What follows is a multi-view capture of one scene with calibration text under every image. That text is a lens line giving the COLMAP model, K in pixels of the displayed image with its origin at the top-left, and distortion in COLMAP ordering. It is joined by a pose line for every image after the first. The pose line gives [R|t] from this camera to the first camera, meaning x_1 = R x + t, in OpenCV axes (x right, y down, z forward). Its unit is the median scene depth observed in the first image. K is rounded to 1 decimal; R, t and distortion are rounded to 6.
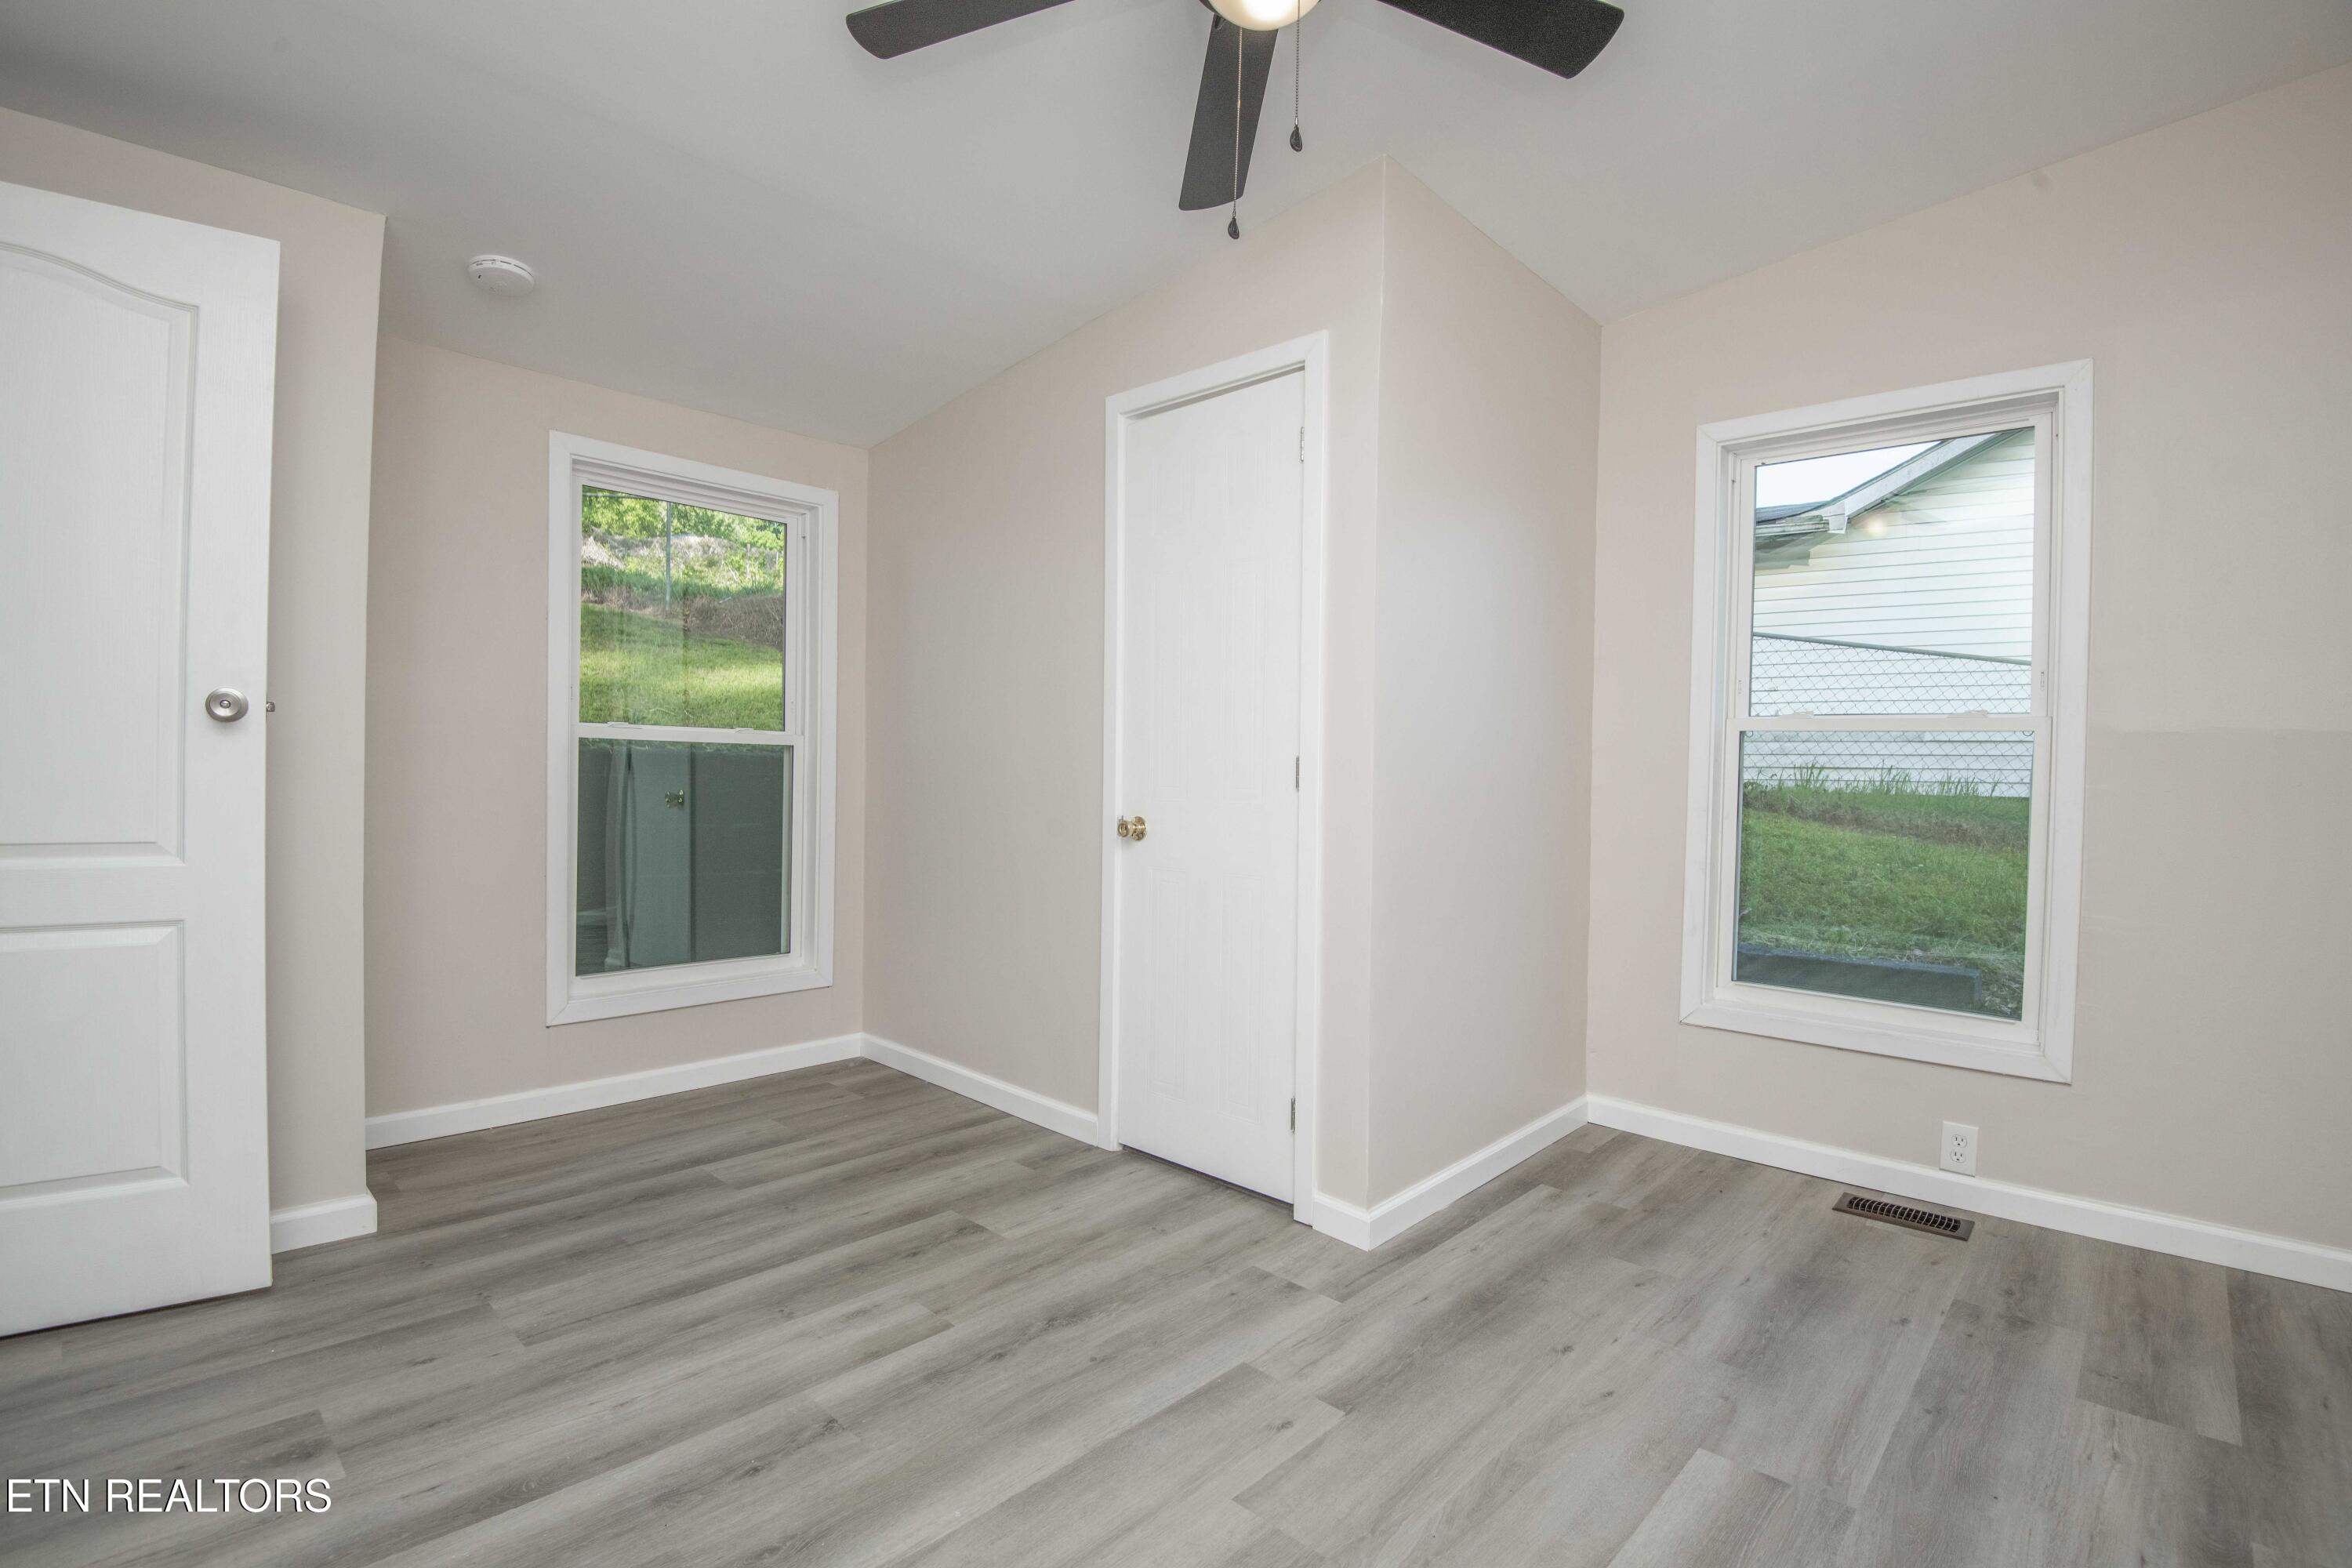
lens RADIAL K [[1094.2, 0, 1186.2], [0, 1094.2, 787.8], [0, 0, 1]] dist [-0.018415, -0.013401]
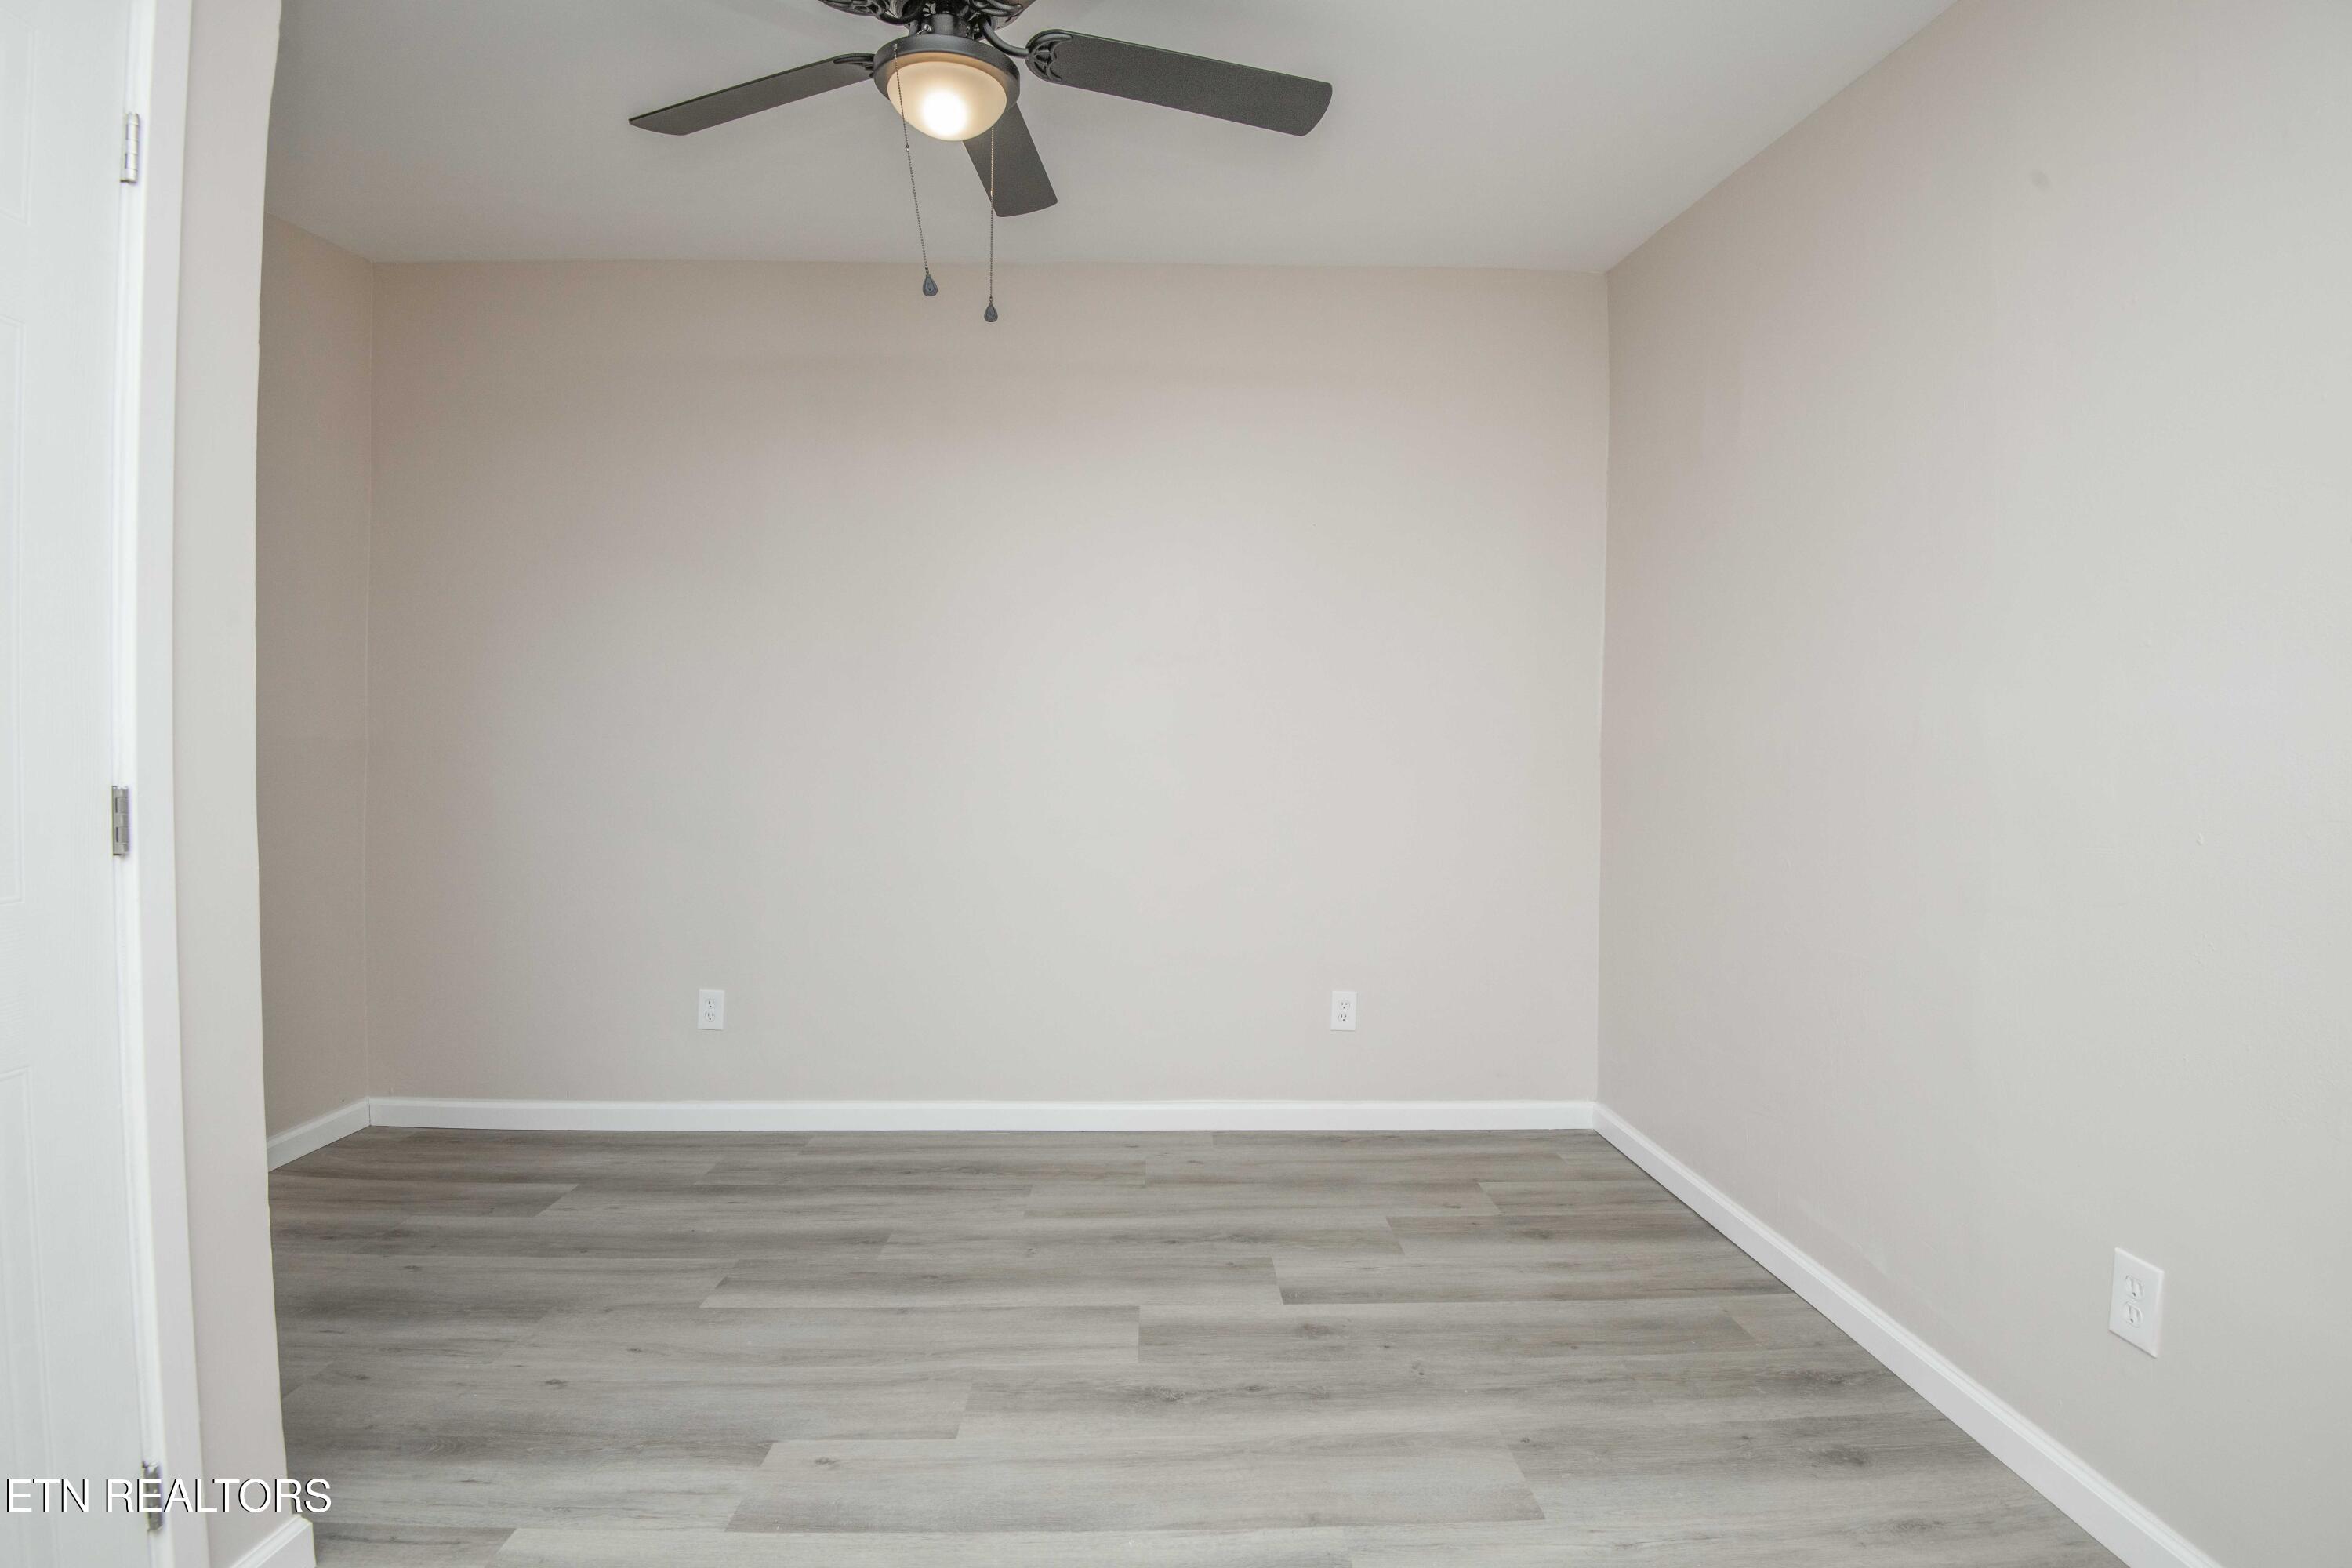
lens RADIAL K [[1092.3, 0, 1185.6], [0, 1092.3, 785.0], [0, 0, 1]] dist [-0.002549, -0.027534]
pose [[-0.699700, -0.037765, 0.713438, -0.657068], [-0.006990, 0.998916, 0.046021, -0.063988], [-0.714402, 0.027214, -0.699206, 1.146083]]
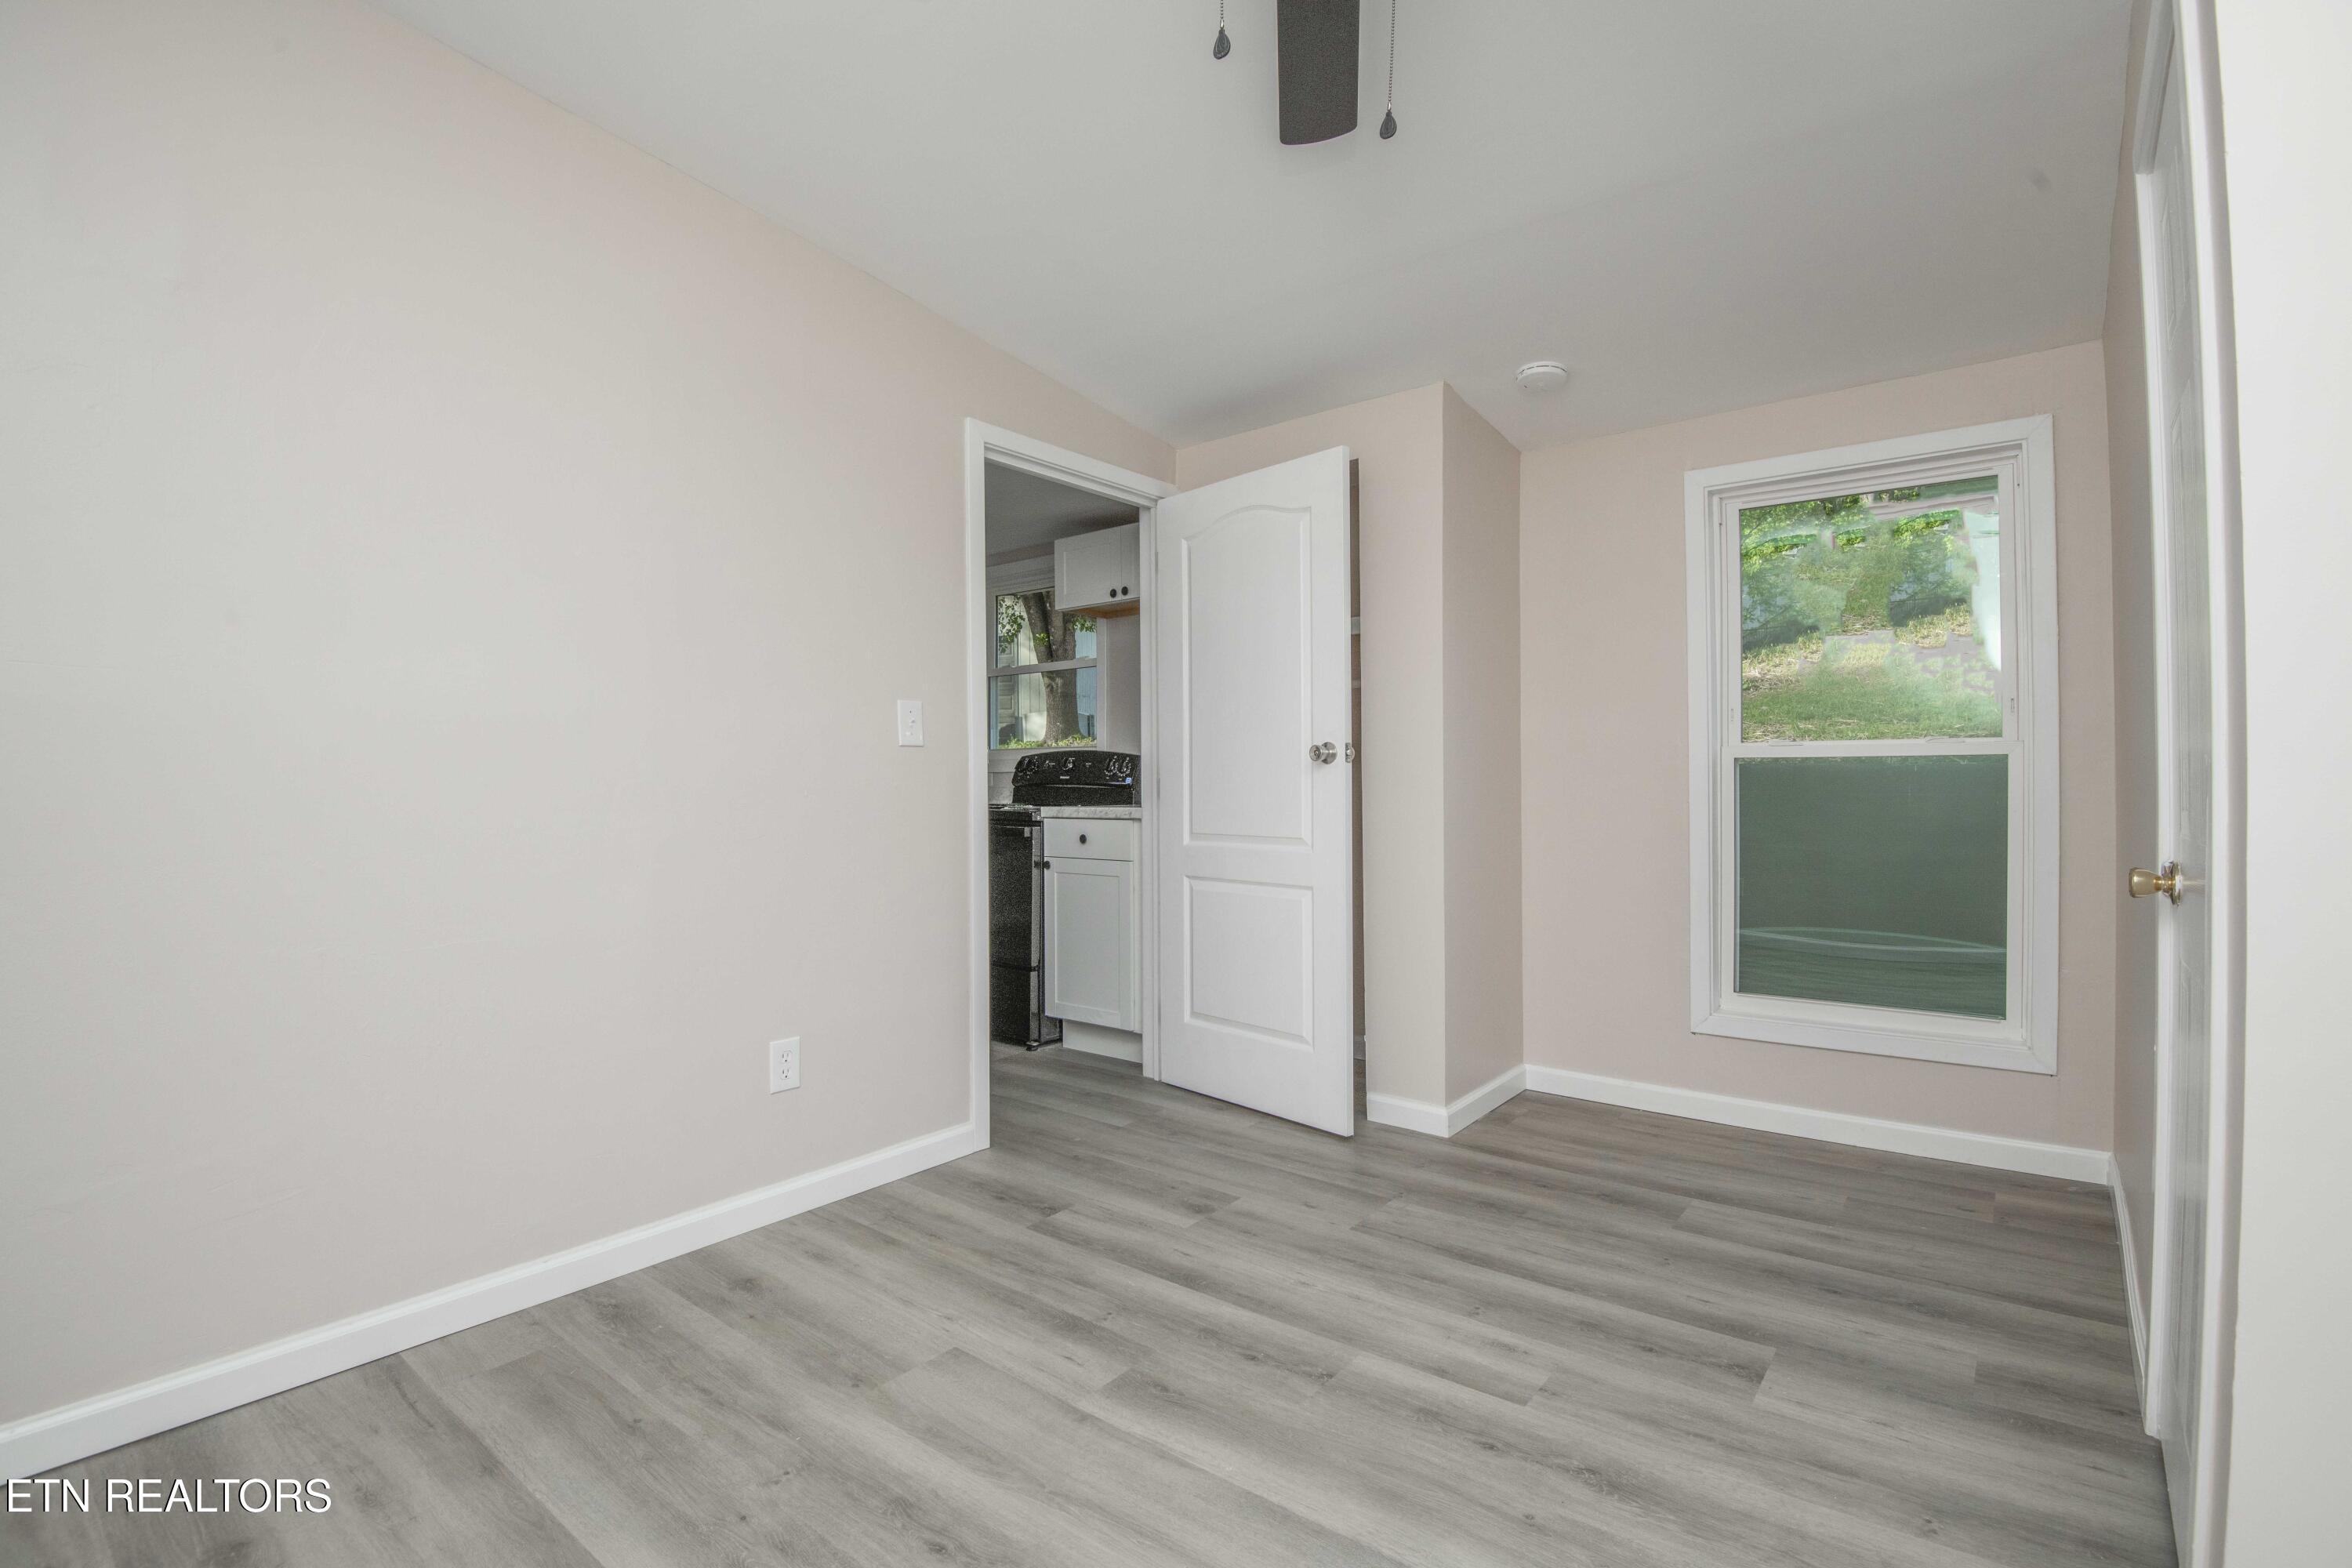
lens RADIAL K [[1096.6, 0, 1184.9], [0, 1096.6, 784.7], [0, 0, 1]] dist [-0.031055, -0.007961]
pose [[0.076730, -0.014289, -0.996949, 0.609991], [-0.008242, 0.999854, -0.014965, -0.001742], [0.997018, 0.009365, 0.076601, 0.596872]]
